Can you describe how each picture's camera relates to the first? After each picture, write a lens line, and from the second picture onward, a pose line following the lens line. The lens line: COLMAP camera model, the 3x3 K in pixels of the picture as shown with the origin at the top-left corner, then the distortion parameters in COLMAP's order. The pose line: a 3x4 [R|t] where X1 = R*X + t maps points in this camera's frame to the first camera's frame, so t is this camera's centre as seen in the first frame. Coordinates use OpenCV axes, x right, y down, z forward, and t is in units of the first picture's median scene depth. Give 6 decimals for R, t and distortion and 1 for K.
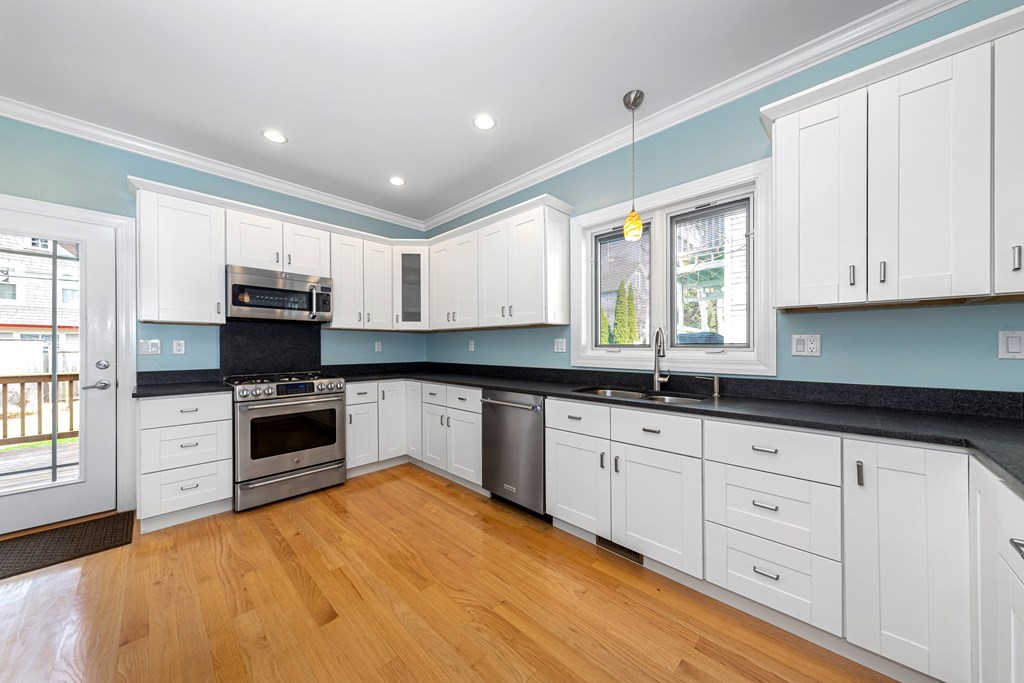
lens RADIAL K [[349.2, 0, 507.8], [0, 349.2, 343.6], [0, 0, 1]] dist [0.002239, -0.000114]
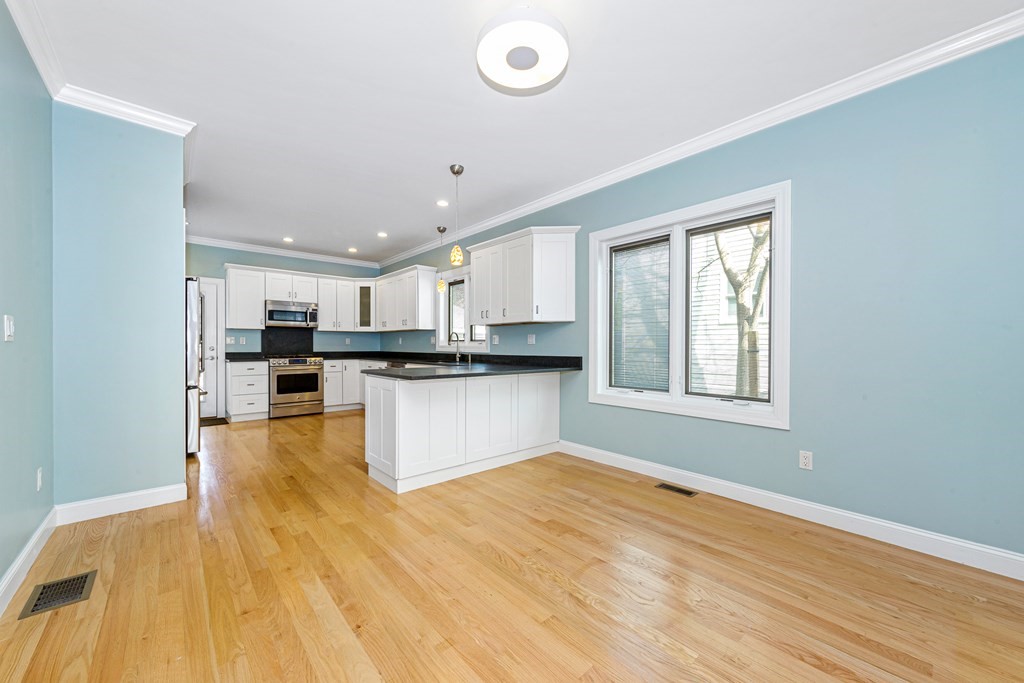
lens RADIAL K [[368.3, 0, 510.6], [0, 368.3, 340.9], [0, 0, 1]] dist [-0.011570, 0.000035]
pose [[0.997760, 0.002038, -0.066861, 0.782155], [-0.001944, 0.999997, 0.001470, 0.005099], [0.066864, -0.001337, 0.997761, -1.060305]]
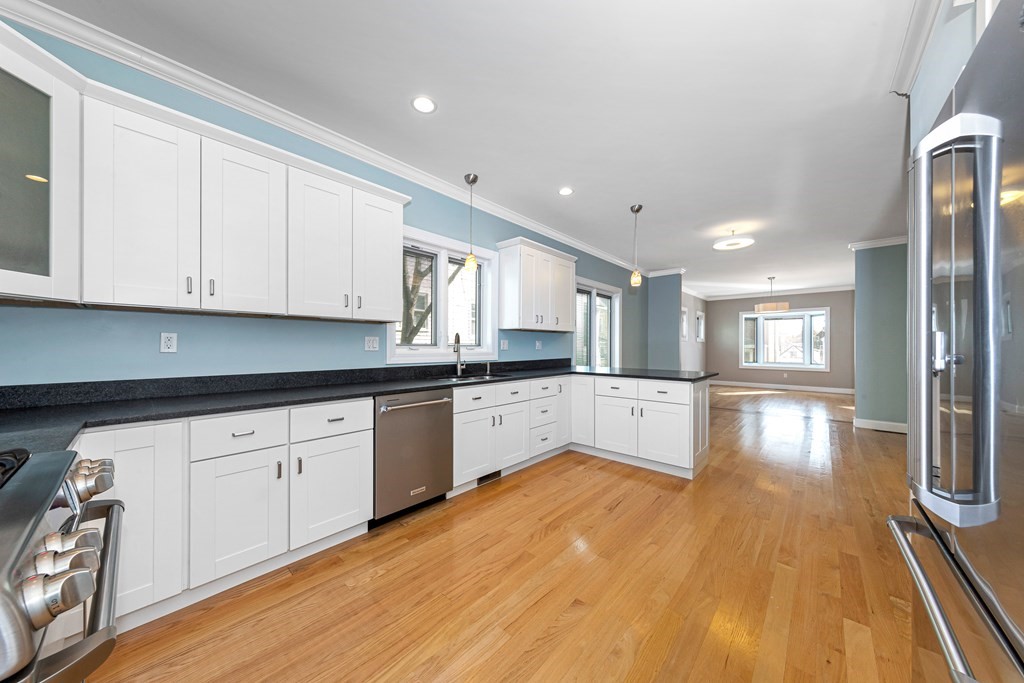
lens RADIAL K [[349.2, 0, 507.2], [0, 349.2, 346.2], [0, 0, 1]] dist [0.002239, -0.000114]
pose [[-0.046888, 0.006371, 0.998880, -0.934465], [-0.003972, 0.999971, -0.006564, 0.018582], [-0.998892, -0.004275, -0.046861, 0.769975]]
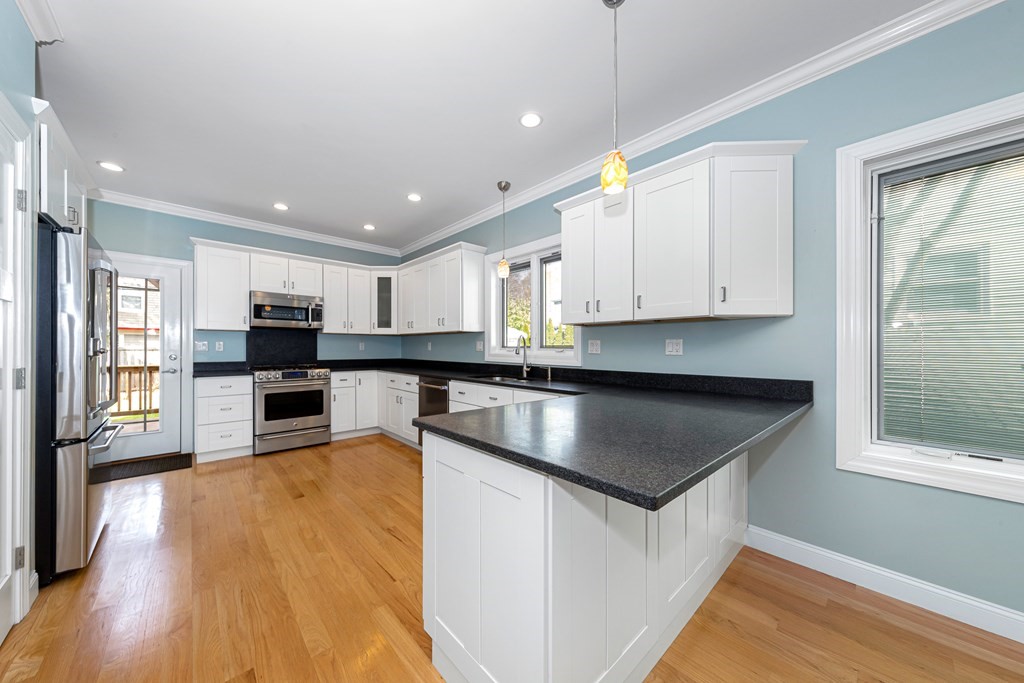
lens RADIAL K [[365.8, 0, 519.9], [0, 365.8, 343.5], [0, 0, 1]] dist [0.004669, -0.000536]
pose [[0.998086, 0.003778, -0.061725, 0.445904], [-0.003872, 0.999992, -0.001404, -0.004643], [0.061719, 0.001641, 0.998092, -0.495941]]
